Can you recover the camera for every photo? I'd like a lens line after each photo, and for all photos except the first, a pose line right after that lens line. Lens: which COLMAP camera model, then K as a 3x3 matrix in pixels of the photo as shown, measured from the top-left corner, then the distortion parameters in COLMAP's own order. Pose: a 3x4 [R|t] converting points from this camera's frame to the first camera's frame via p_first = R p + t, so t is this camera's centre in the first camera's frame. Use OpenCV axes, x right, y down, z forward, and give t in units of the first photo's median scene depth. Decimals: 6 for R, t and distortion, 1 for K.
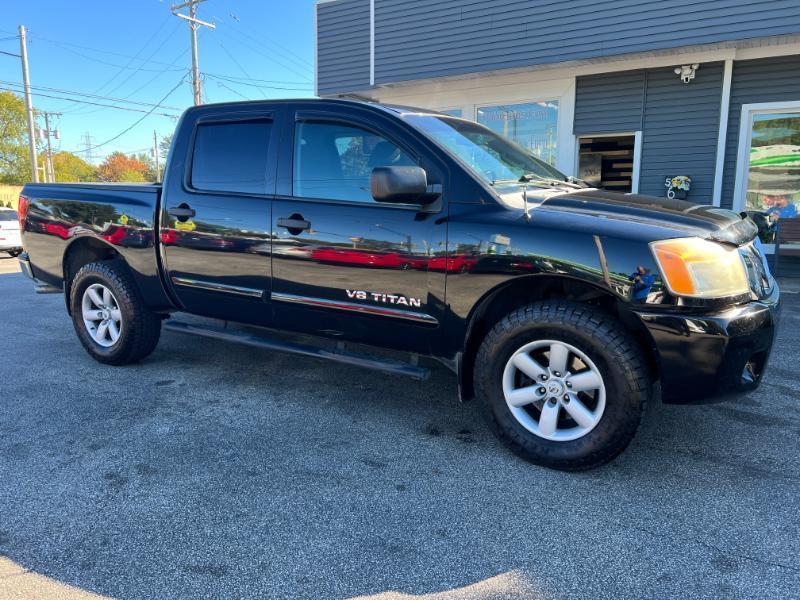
lens RADIAL K [[603.9, 0, 396.5], [0, 603.9, 301.0], [0, 0, 1]] dist [0.050679, -0.057733]
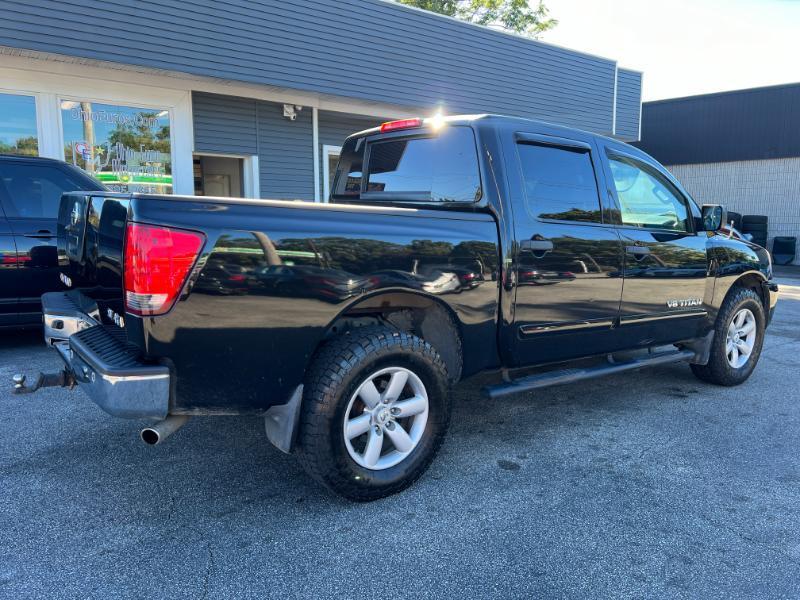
lens RADIAL K [[603.9, 0, 401.4], [0, 603.9, 297.7], [0, 0, 1]] dist [0.050679, -0.057733]
pose [[0.368398, -0.118107, 0.922135, -1.216769], [0.141163, 0.987503, 0.070084, -0.162544], [-0.918888, 0.104352, 0.380466, 0.880546]]
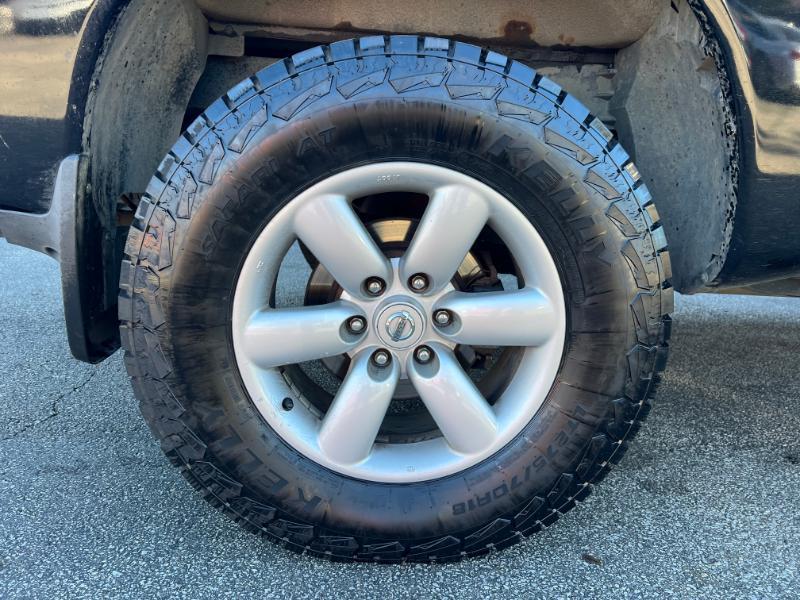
lens RADIAL K [[603.9, 0, 408.0], [0, 603.9, 301.1], [0, 0, 1]] dist [0.050679, -0.057733]
pose [[0.834163, -0.087114, 0.544595, -0.694184], [0.054663, 0.995644, 0.075536, -0.000516], [-0.548803, -0.033240, 0.835291, 0.993346]]
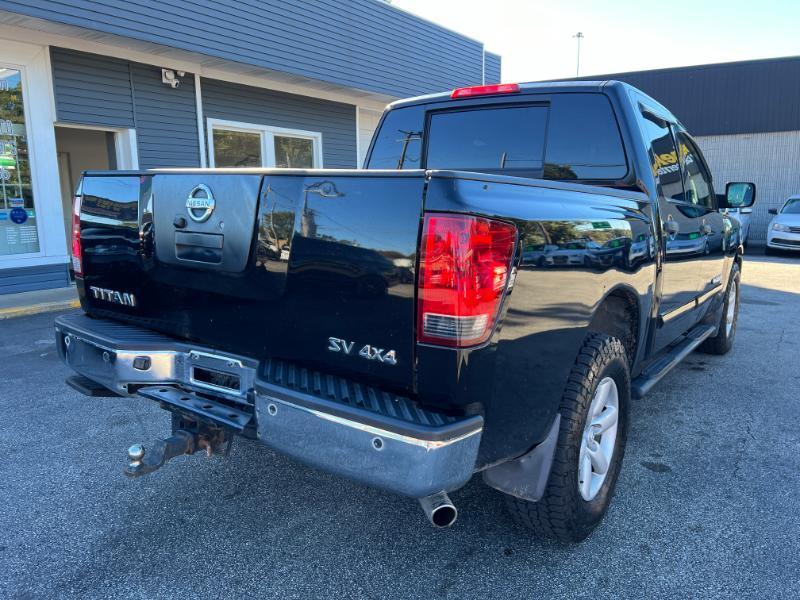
lens RADIAL K [[603.9, 0, 400.4], [0, 603.9, 296.9], [0, 0, 1]] dist [0.050679, -0.057733]
pose [[0.068878, -0.158653, 0.984929, -1.166786], [0.168524, 0.974936, 0.145258, -0.232545], [-0.983288, 0.155980, 0.093888, 1.301541]]
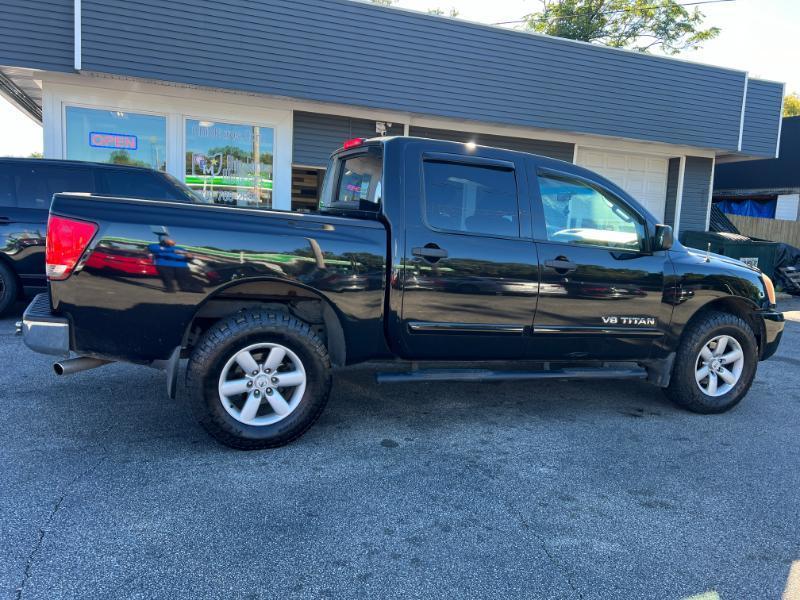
lens RADIAL K [[603.9, 0, 397.4], [0, 603.9, 298.5], [0, 0, 1]] dist [0.050679, -0.057733]
pose [[0.608104, -0.064546, 0.791229, -1.145241], [0.076562, 0.996811, 0.022474, -0.101639], [-0.790157, 0.046911, 0.611107, 0.485483]]
